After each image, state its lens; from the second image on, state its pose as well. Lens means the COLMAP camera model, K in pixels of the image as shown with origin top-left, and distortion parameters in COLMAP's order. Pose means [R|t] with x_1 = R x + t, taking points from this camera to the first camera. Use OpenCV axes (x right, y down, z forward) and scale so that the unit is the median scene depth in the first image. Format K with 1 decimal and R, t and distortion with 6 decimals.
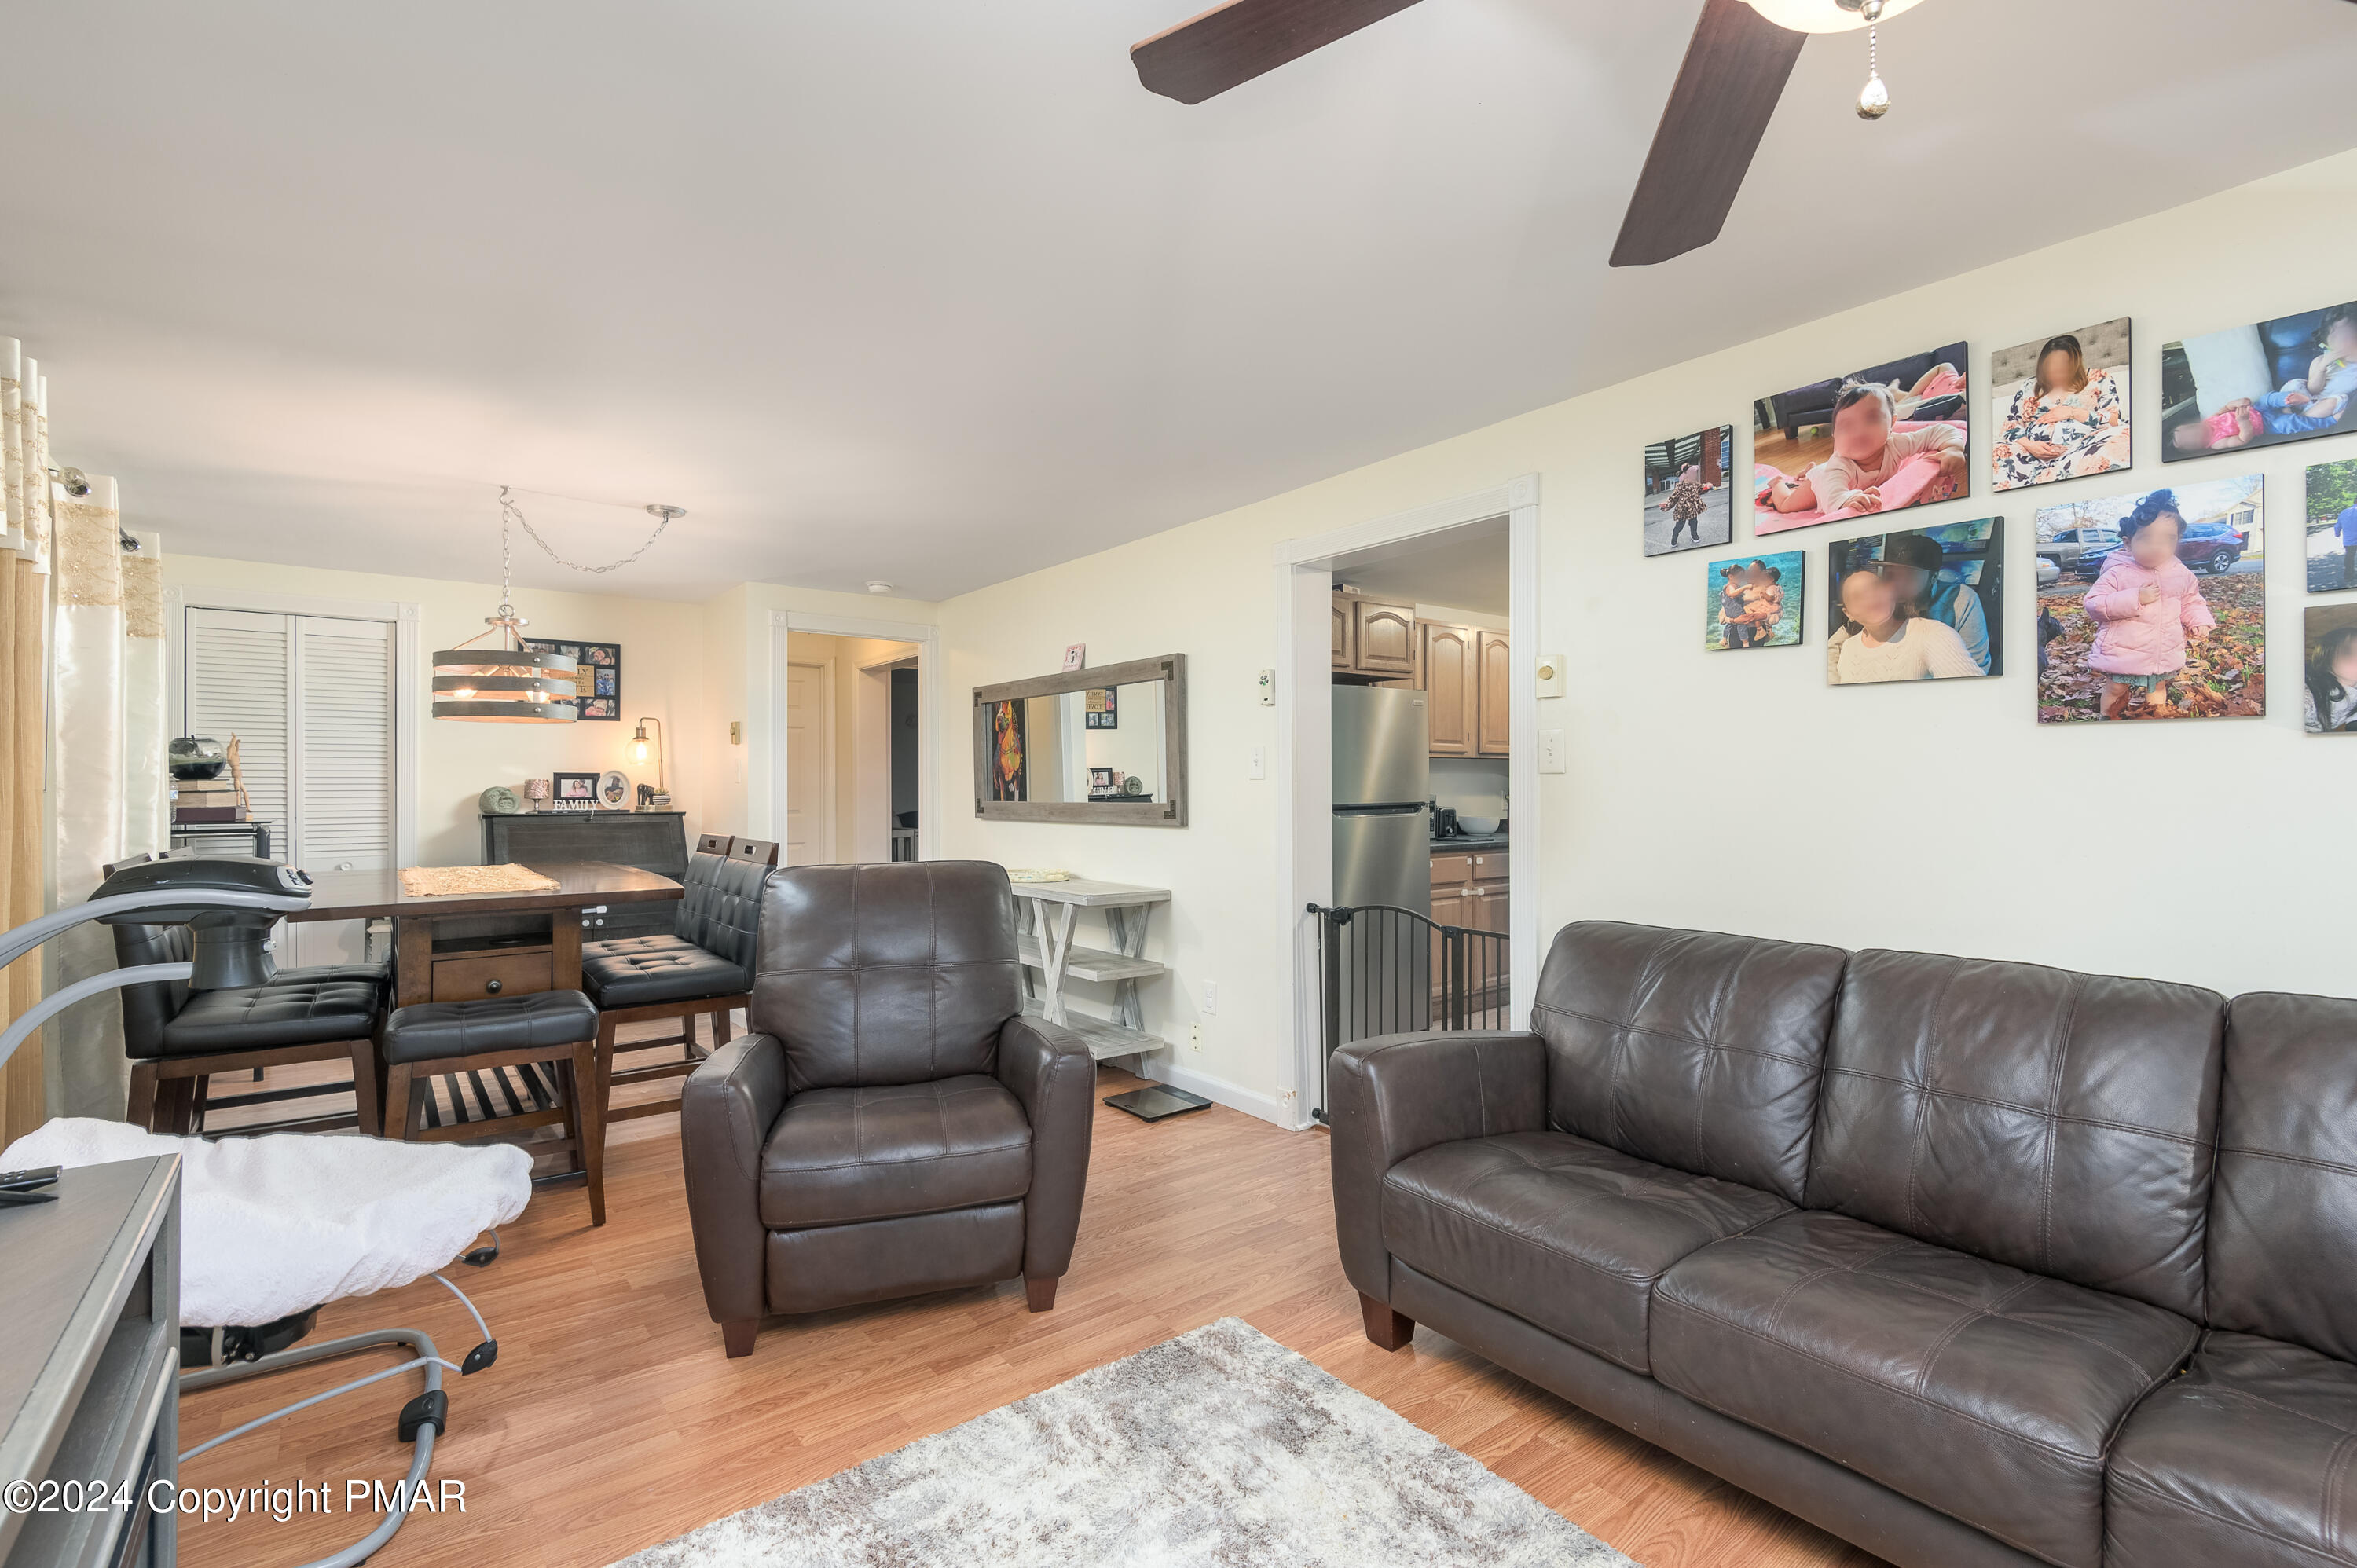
lens RADIAL K [[1042.9, 0, 1178.5], [0, 1042.9, 784.0], [0, 0, 1]] dist [-0.002120, -0.000718]
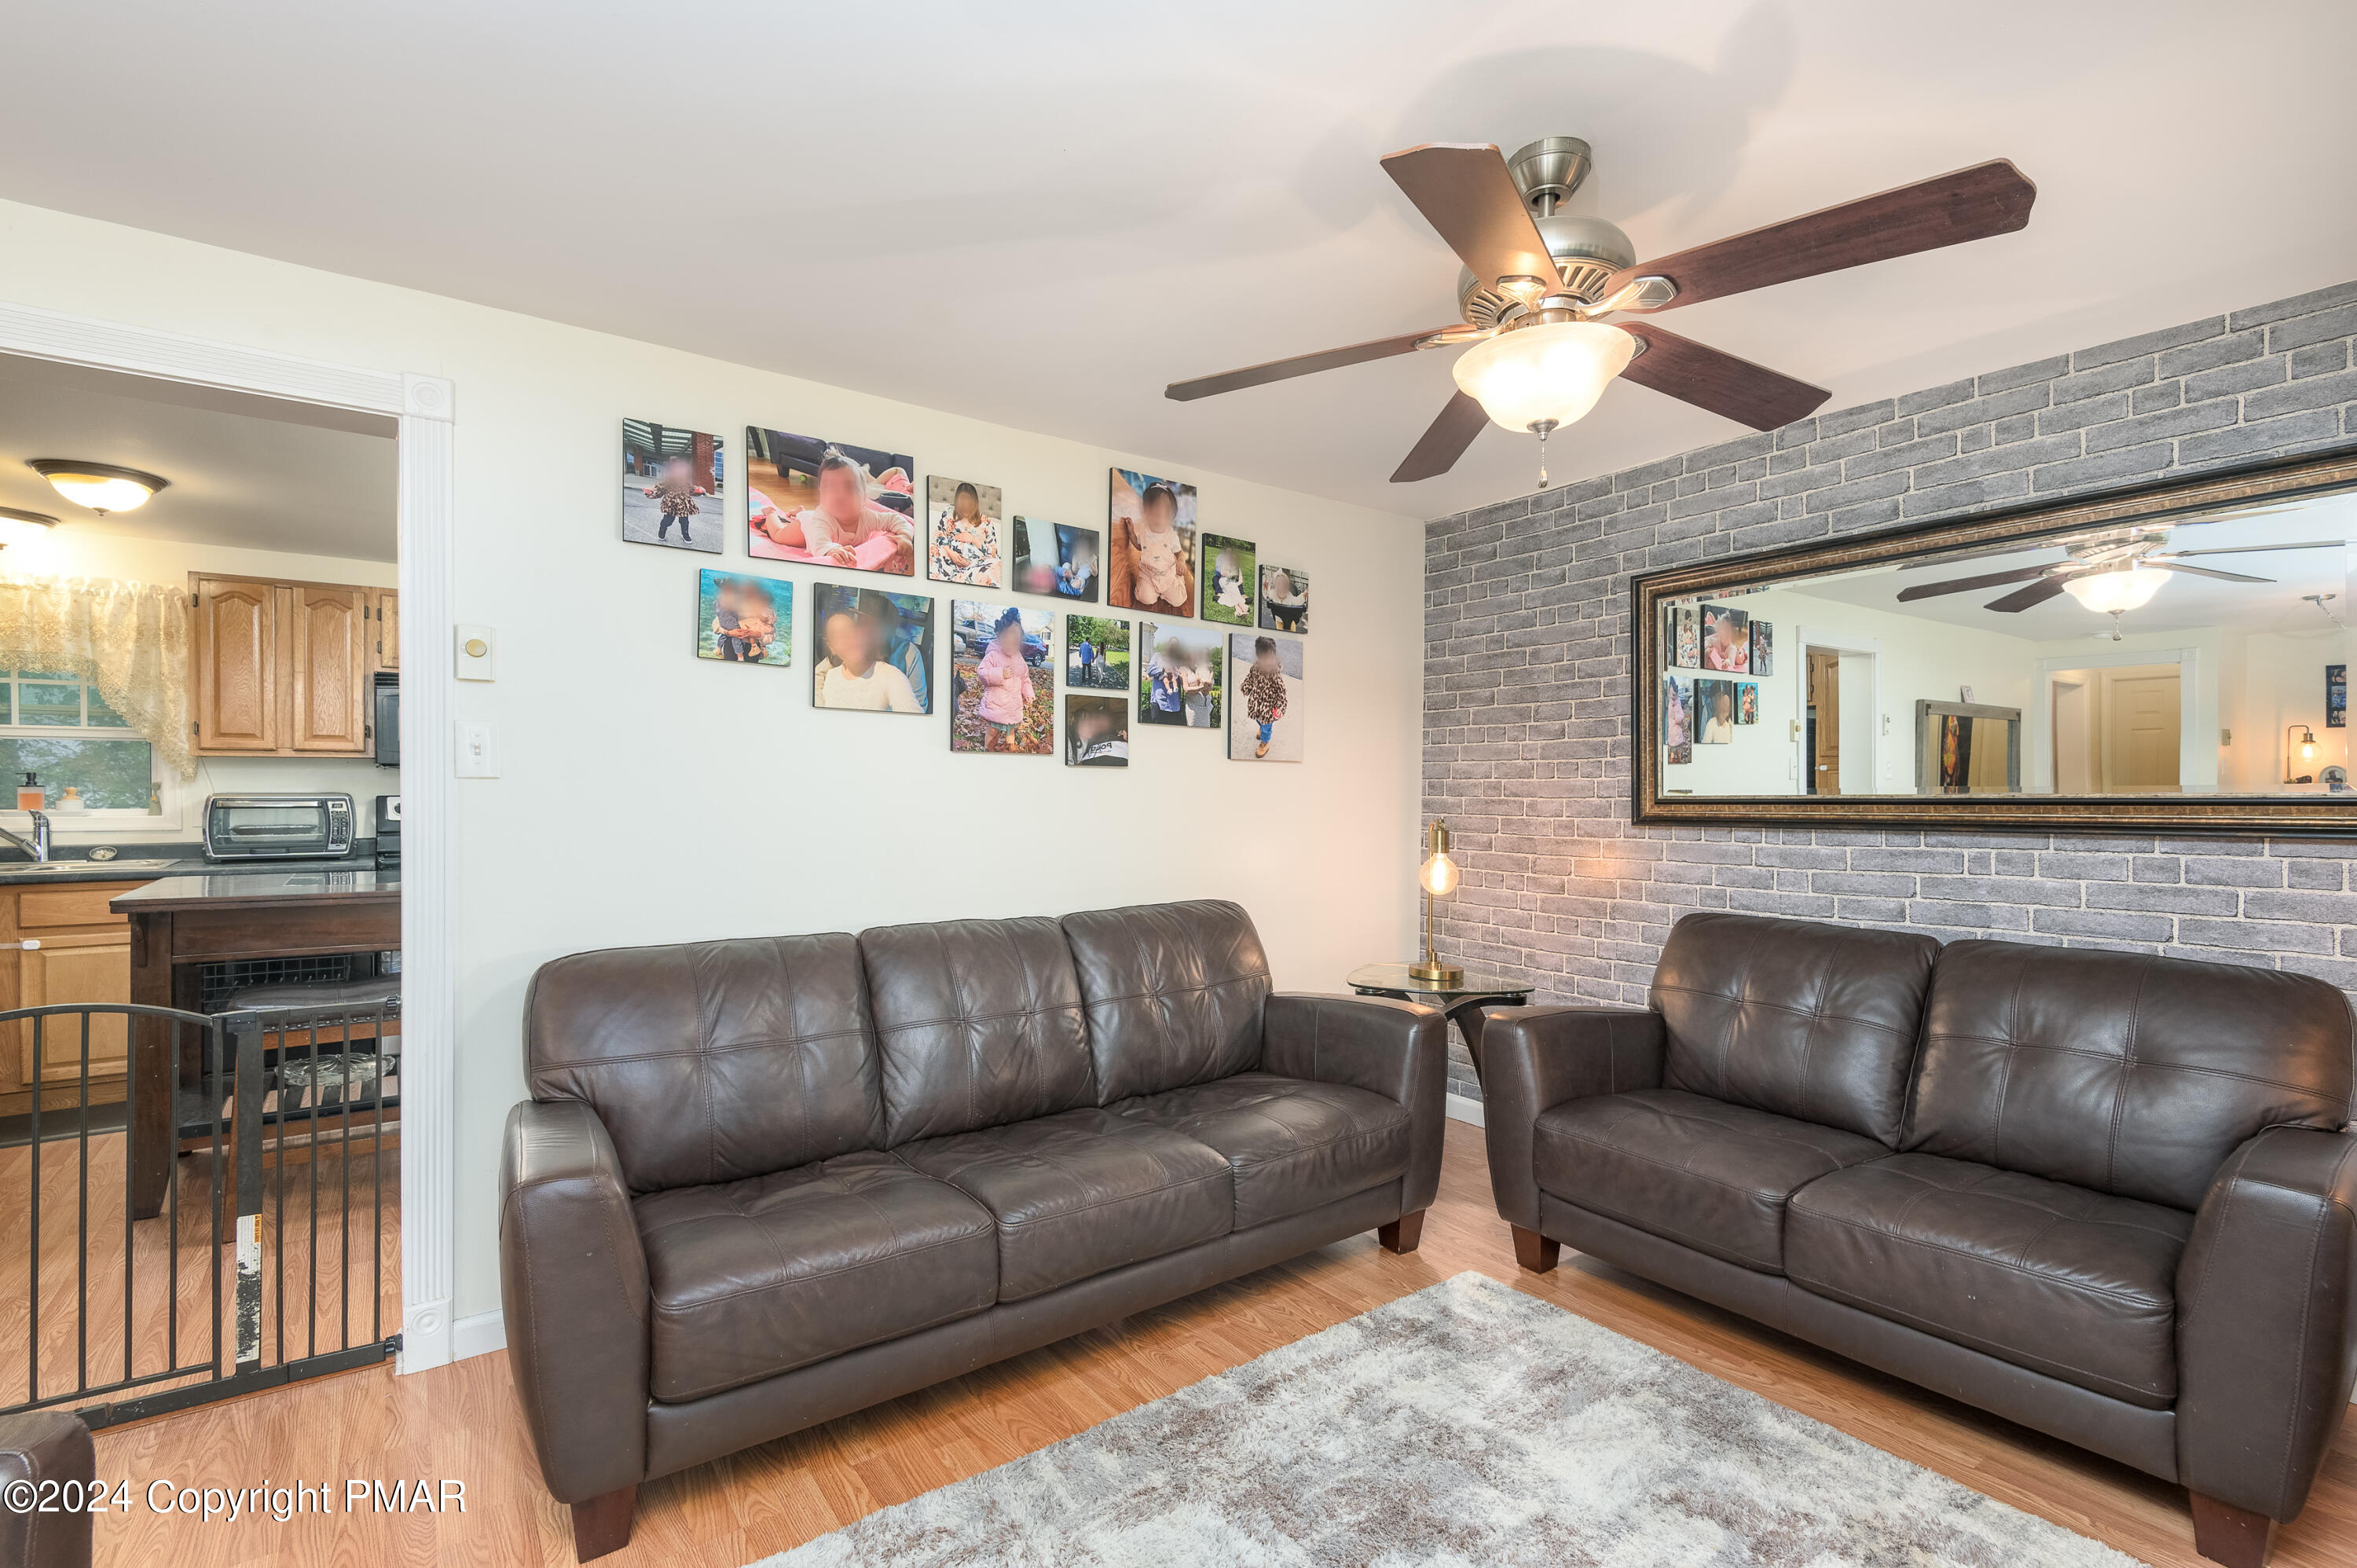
lens RADIAL K [[1058.8, 0, 1188.1], [0, 1058.8, 806.4], [0, 0, 1]] dist [-0.000268, -0.000356]
pose [[0.020987, -0.012153, 0.999706, -0.537969], [-0.005709, 0.999908, 0.012275, -0.002268], [-0.999763, -0.005965, 0.020916, 0.573842]]
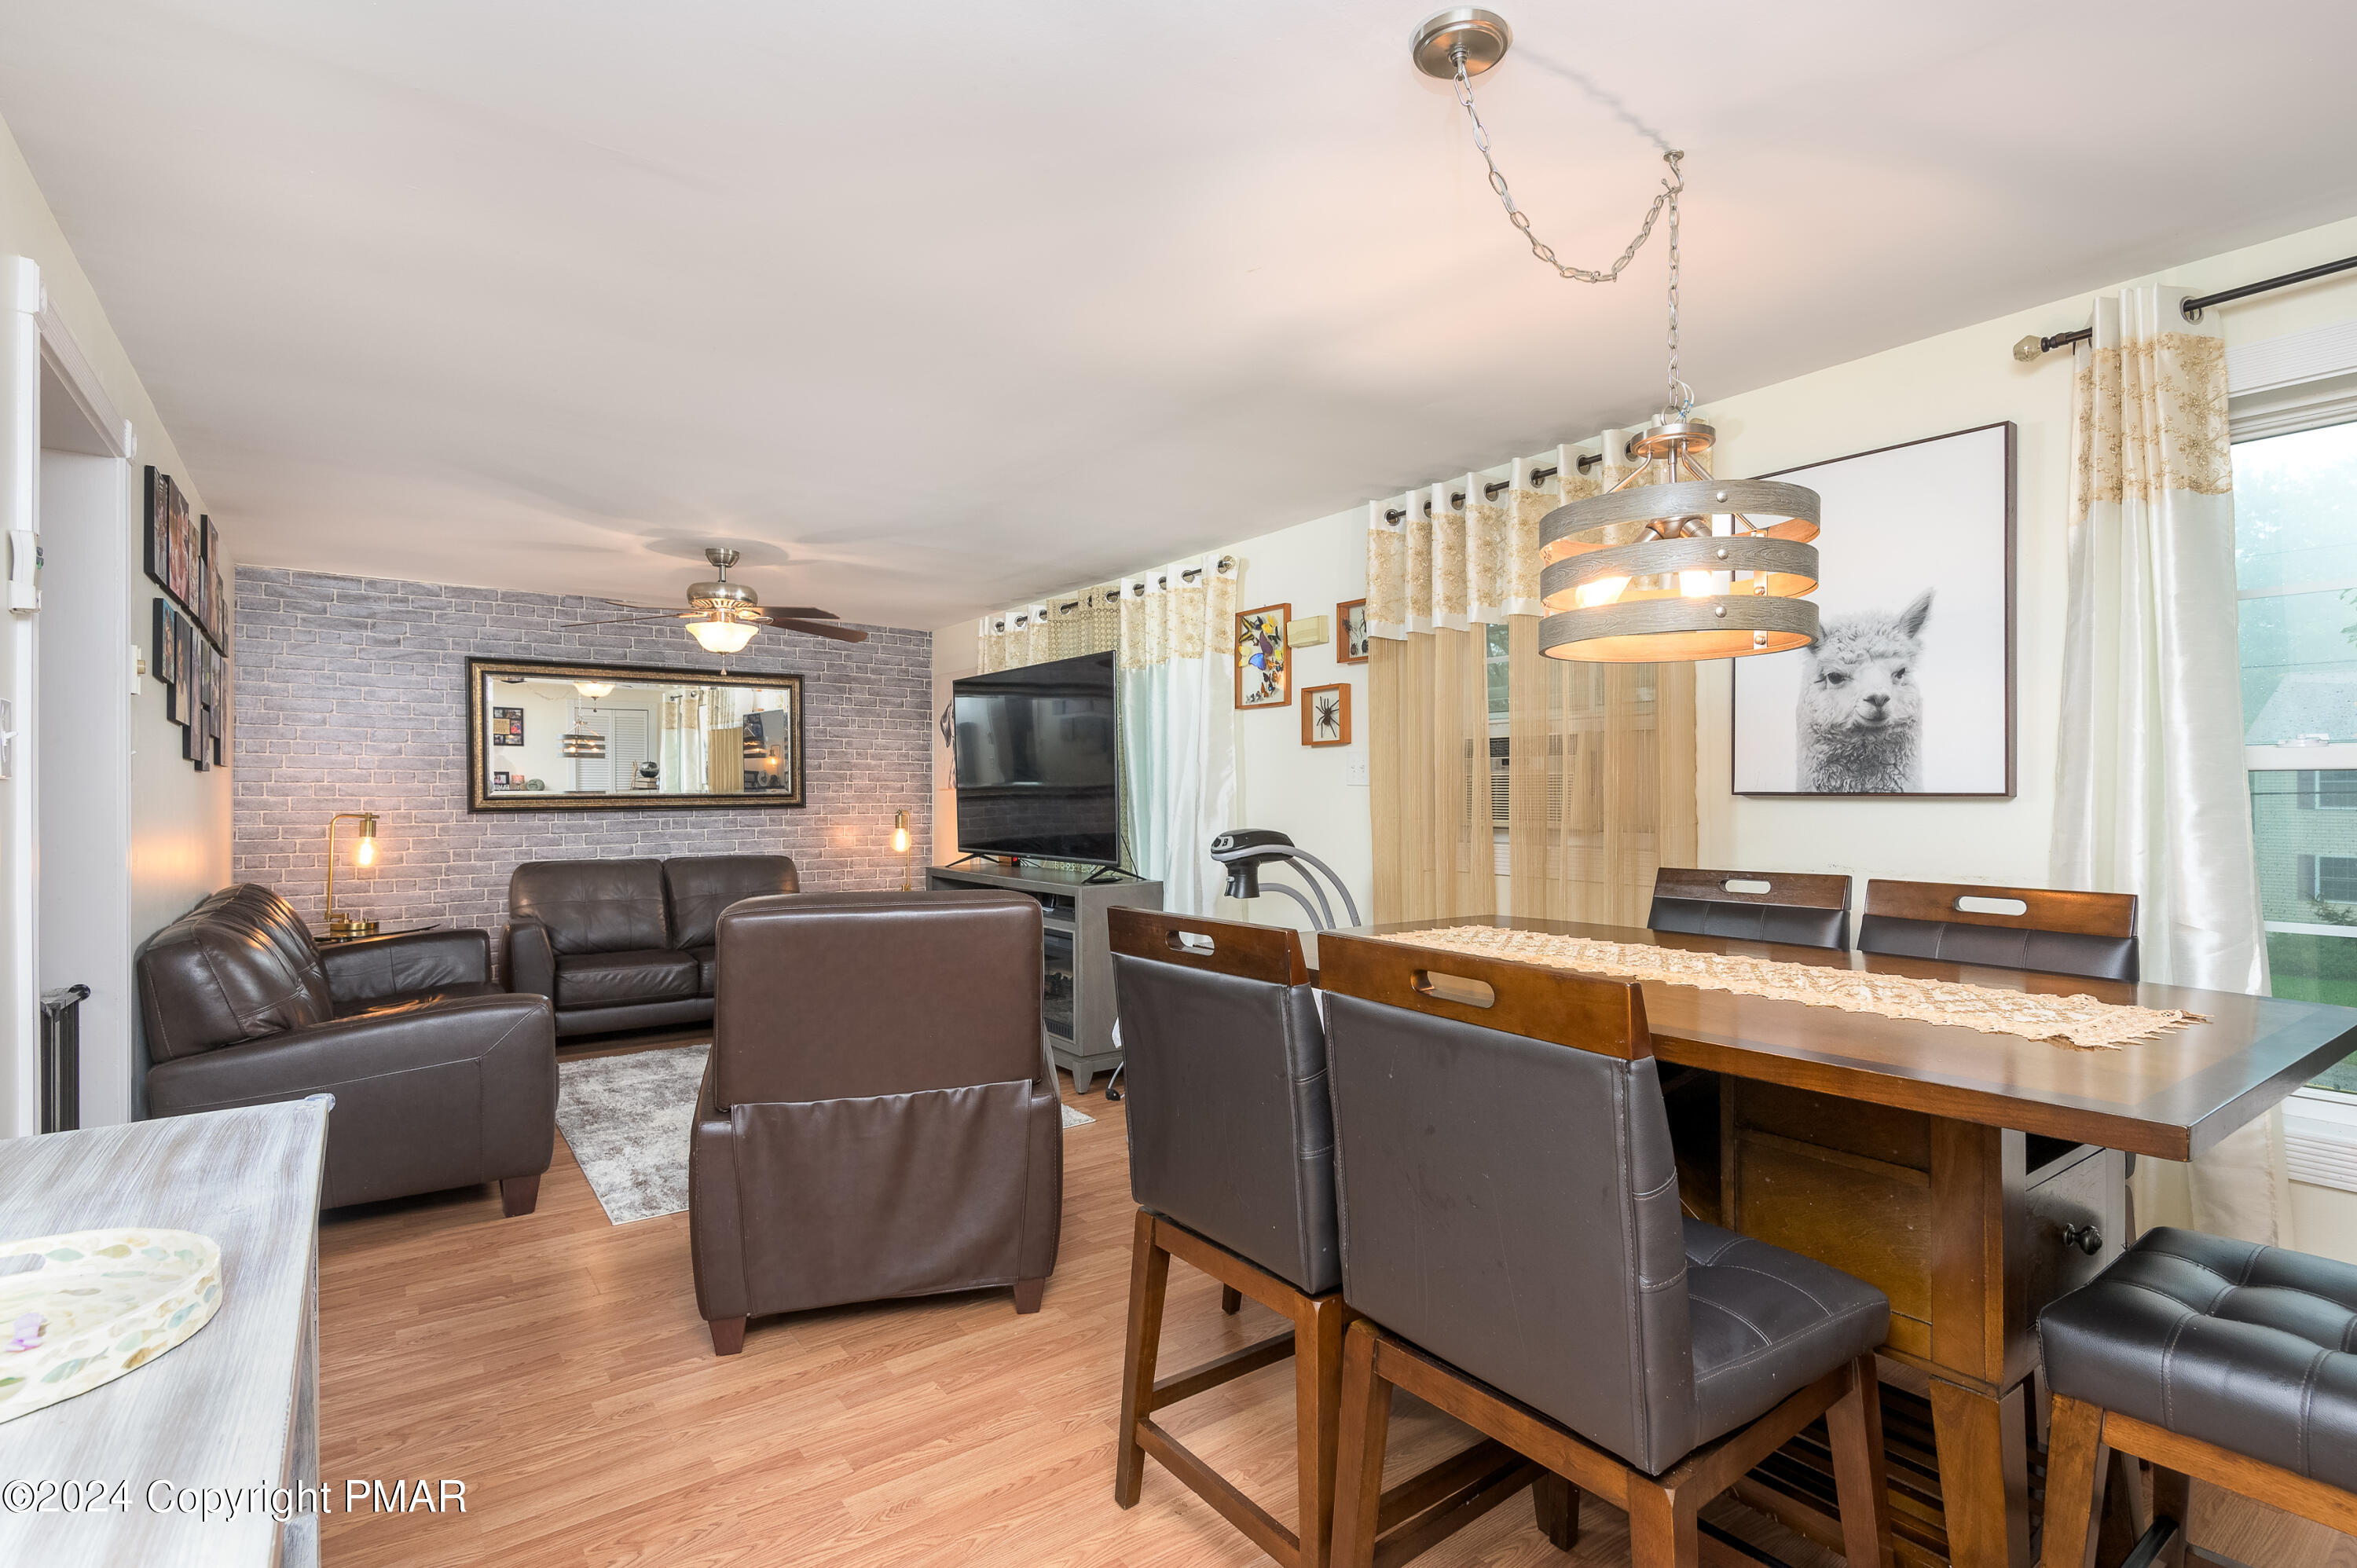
lens RADIAL K [[1151.2, 0, 1211.4], [0, 1151.2, 793.8], [0, 0, 1]] dist [0.026698, -0.000478]
pose [[-0.999952, 0.002795, 0.009418, -0.707932], [0.002771, 0.999993, -0.002508, 0.005713], [-0.009425, -0.002482, -0.999953, 2.490860]]
